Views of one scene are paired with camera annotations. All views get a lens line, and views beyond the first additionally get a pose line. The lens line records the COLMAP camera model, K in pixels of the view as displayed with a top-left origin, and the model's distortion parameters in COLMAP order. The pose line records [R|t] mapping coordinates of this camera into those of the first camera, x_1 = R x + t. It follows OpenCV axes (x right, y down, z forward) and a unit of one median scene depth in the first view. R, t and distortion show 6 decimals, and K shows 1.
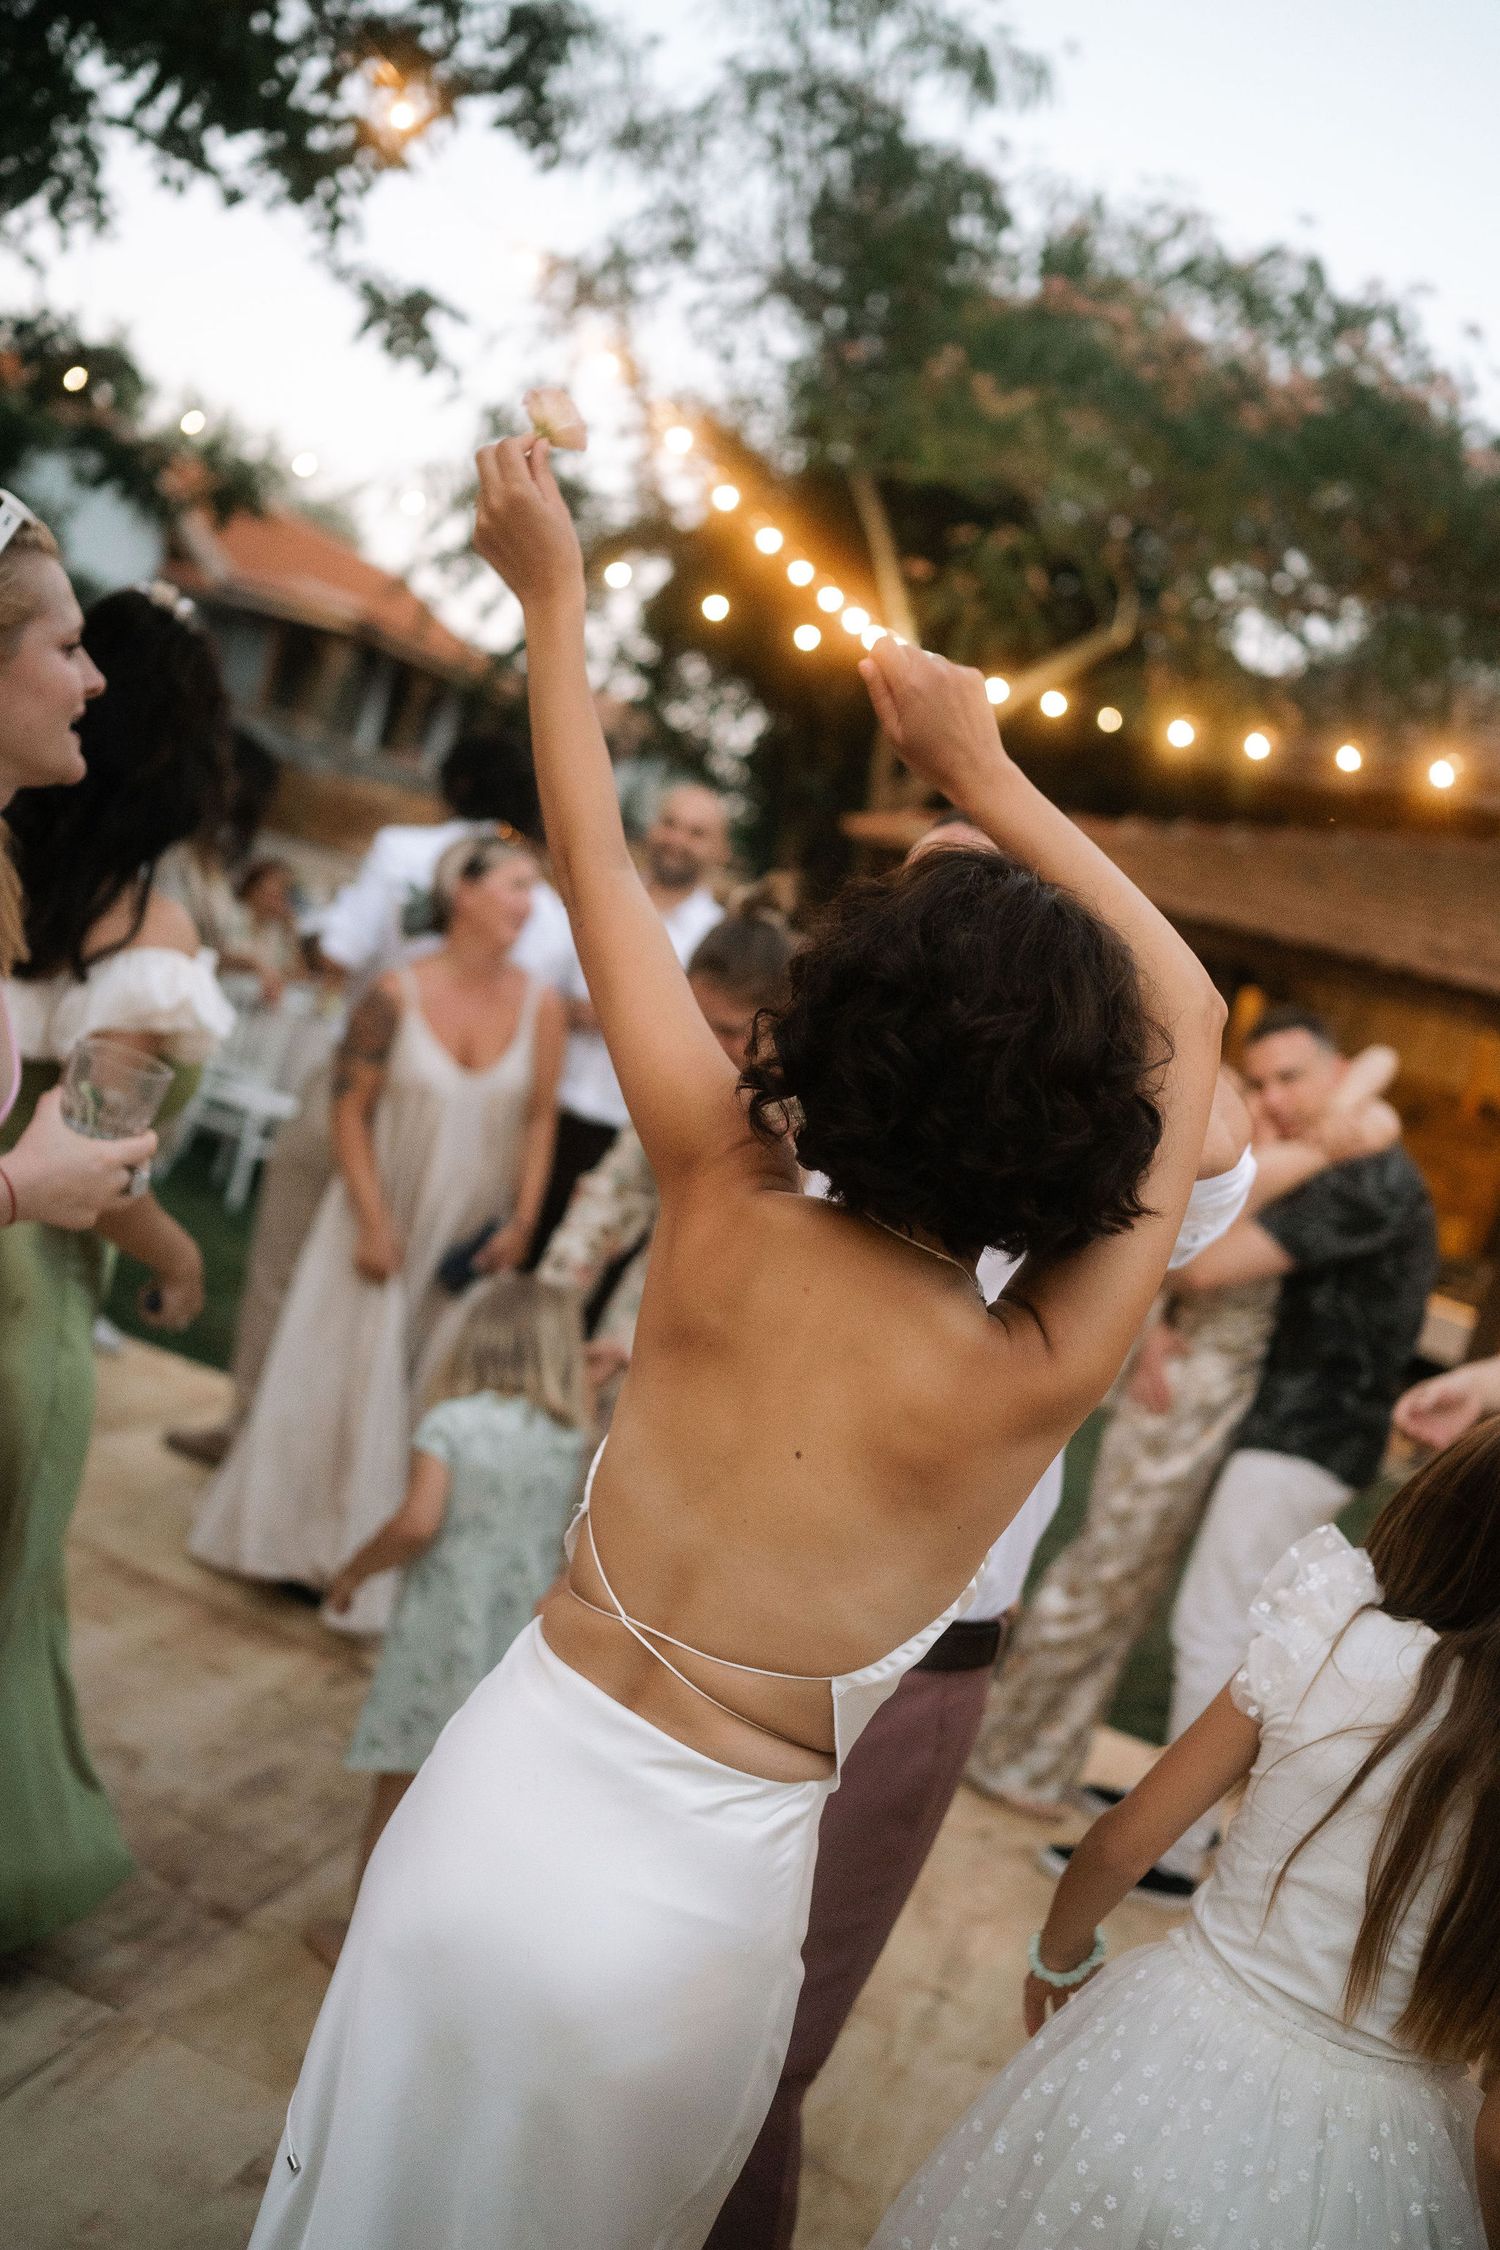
lens RADIAL K [[2105.3, 0, 742.9], [0, 2105.3, 1122.4], [0, 0, 1]] dist [0.000947, 0.007716]
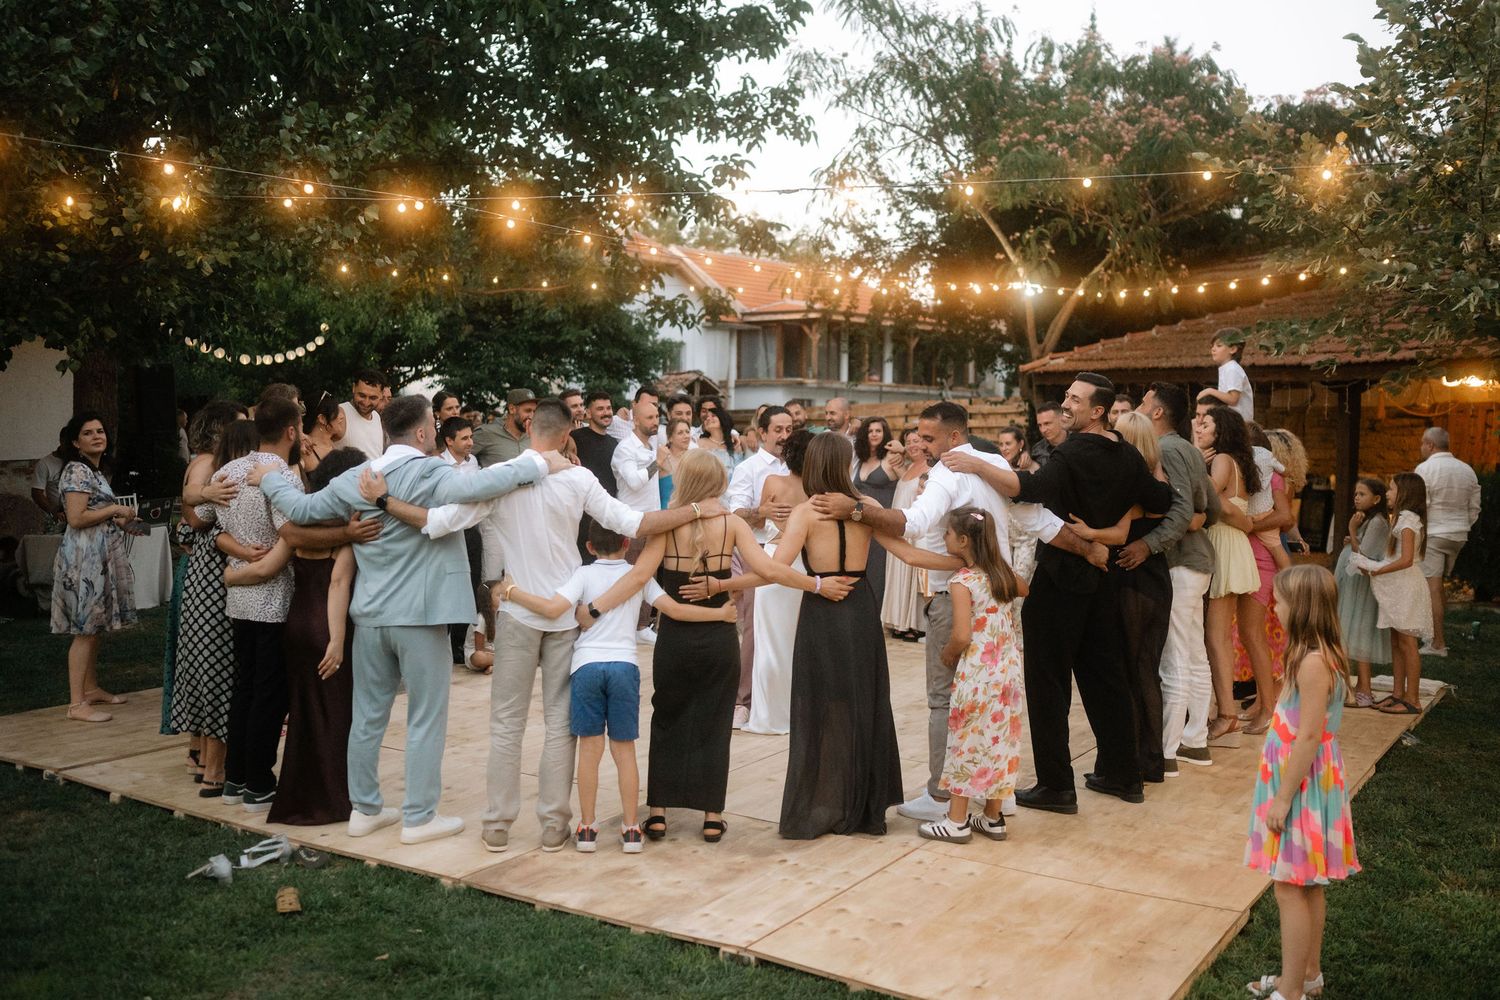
lens RADIAL K [[1444.1, 0, 746.9], [0, 1444.1, 508.7], [0, 0, 1]] dist [0.008674, 0.012668]
pose [[0.925022, -0.258791, -0.278140, 0.182719], [0.239071, 0.965498, -0.103244, 0.089073], [0.295262, 0.029008, 0.954976, -0.524835]]
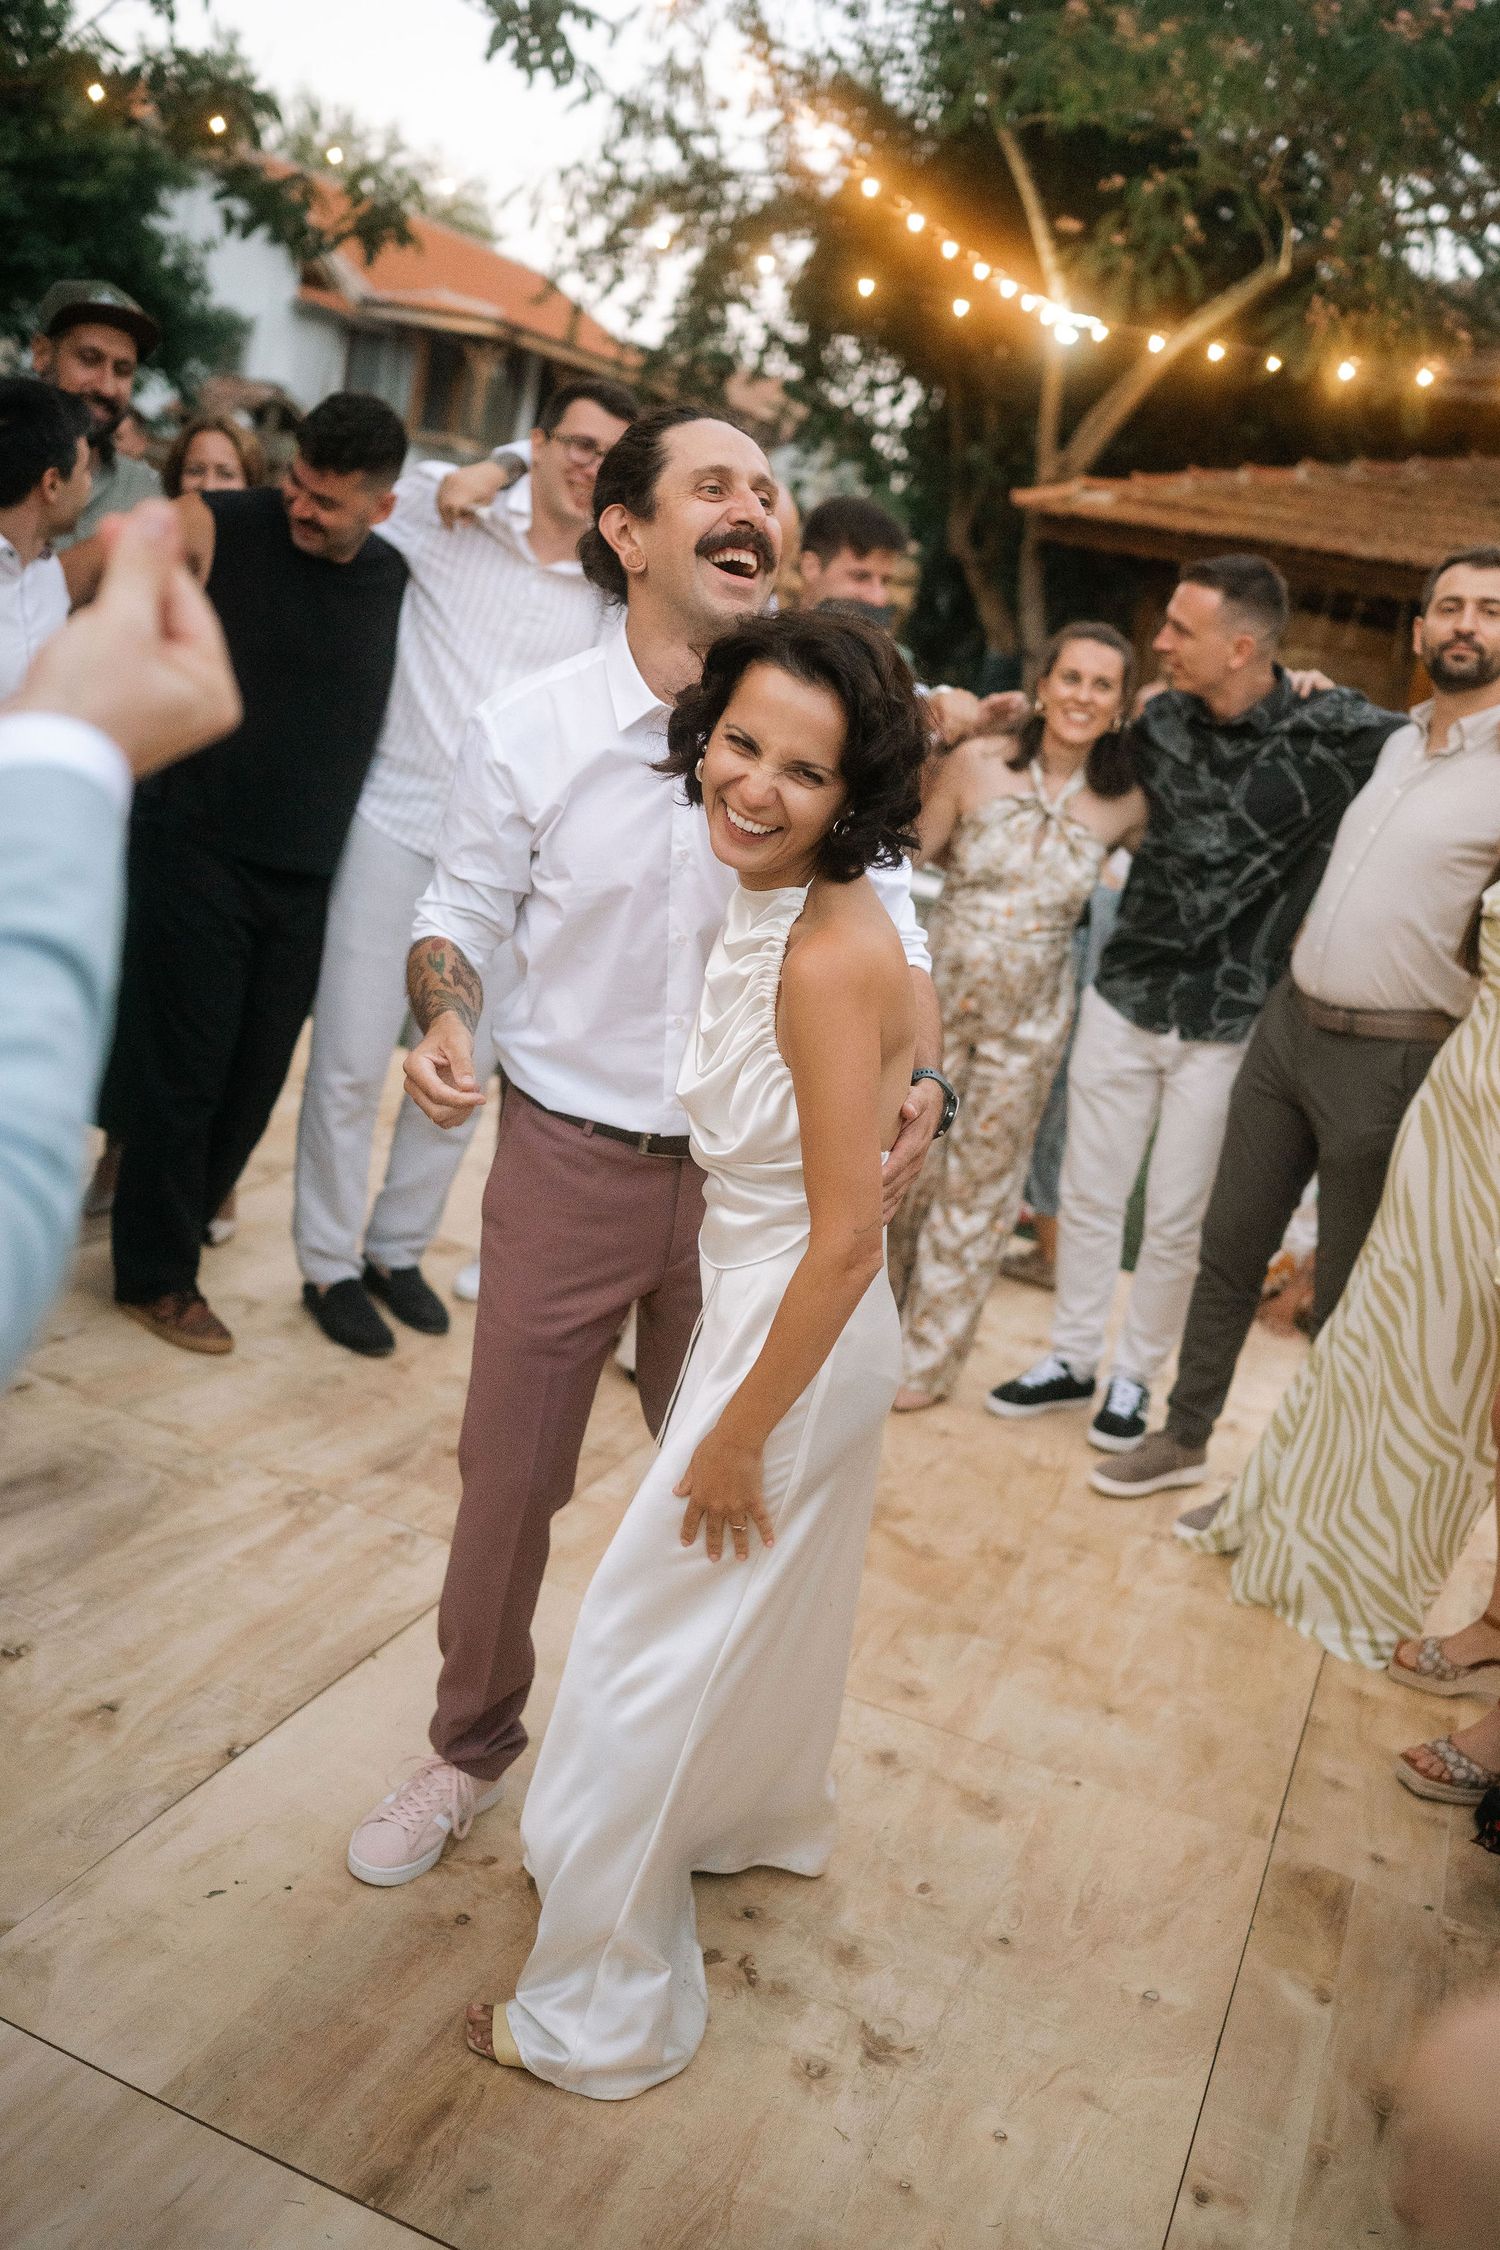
lens RADIAL K [[2102.4, 0, 741.3], [0, 2102.4, 1132.1], [0, 0, 1]] dist [-0.000652, 0.013881]
pose [[0.992202, -0.073215, -0.100866, -0.000400], [0.087455, 0.985575, 0.144894, -0.000693], [0.088802, -0.152585, 0.984293, -0.045194]]
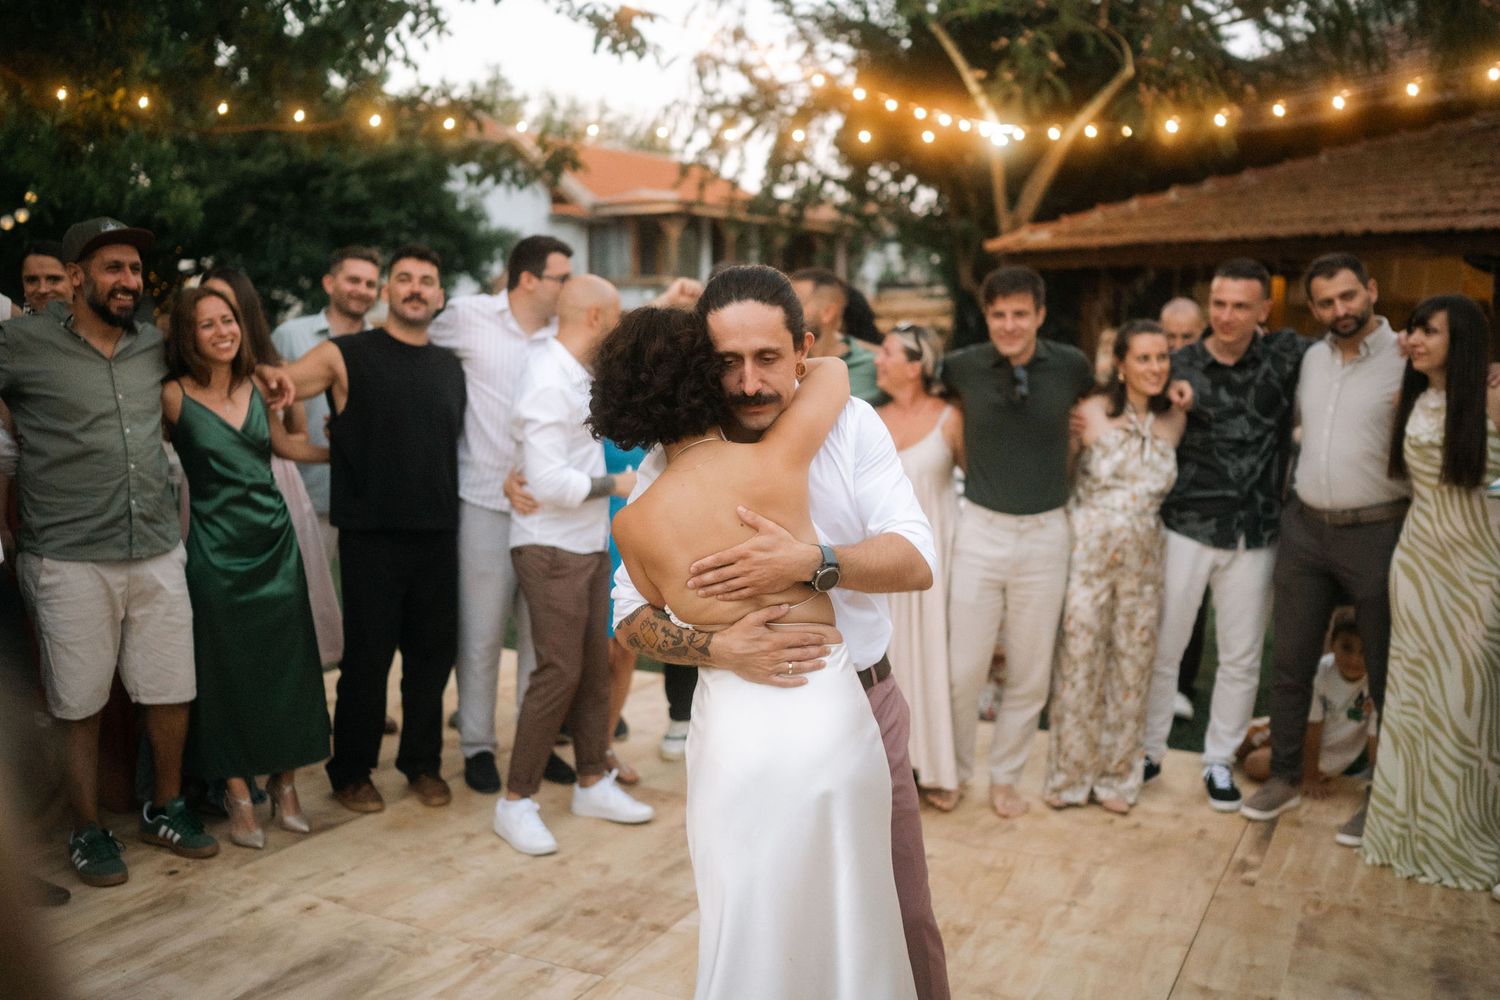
lens RADIAL K [[1420.4, 0, 754.1], [0, 1420.4, 504.6], [0, 0, 1]] dist [0.003287, 0.003063]
pose [[0.947478, -0.255569, -0.192277, 0.045158], [0.257464, 0.966164, -0.015496, 0.013402], [0.189731, -0.034823, 0.981218, -0.055347]]
